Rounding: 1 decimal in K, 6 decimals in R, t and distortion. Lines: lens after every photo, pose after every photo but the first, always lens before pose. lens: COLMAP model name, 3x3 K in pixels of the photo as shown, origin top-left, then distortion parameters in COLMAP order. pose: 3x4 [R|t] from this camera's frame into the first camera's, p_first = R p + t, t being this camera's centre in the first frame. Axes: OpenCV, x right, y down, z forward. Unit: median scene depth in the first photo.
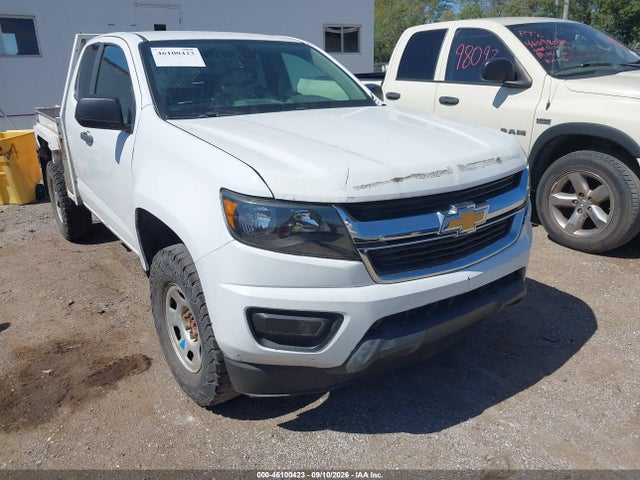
lens RADIAL K [[512.9, 0, 271.0], [0, 512.9, 238.6], [0, 0, 1]] dist [0.003838, -0.000171]
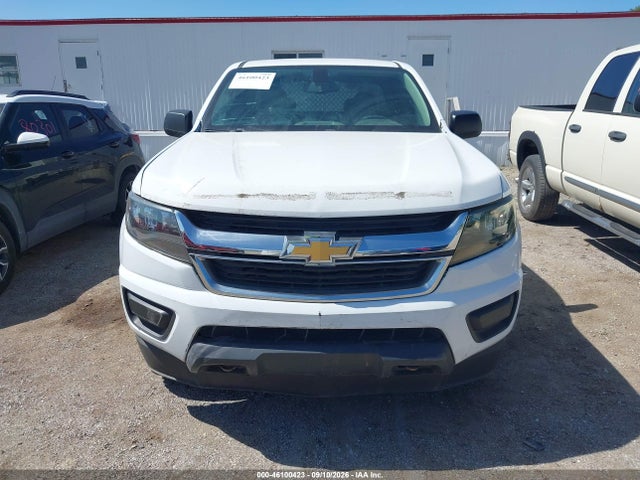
lens RADIAL K [[494.4, 0, 304.5], [0, 494.4, 241.5], [0, 0, 1]] dist [0.052597, -0.003737]
pose [[0.835856, 0.173205, -0.520908, 0.817499], [-0.195306, 0.980660, 0.012684, -0.058191], [0.513031, 0.091134, 0.853519, 0.216776]]
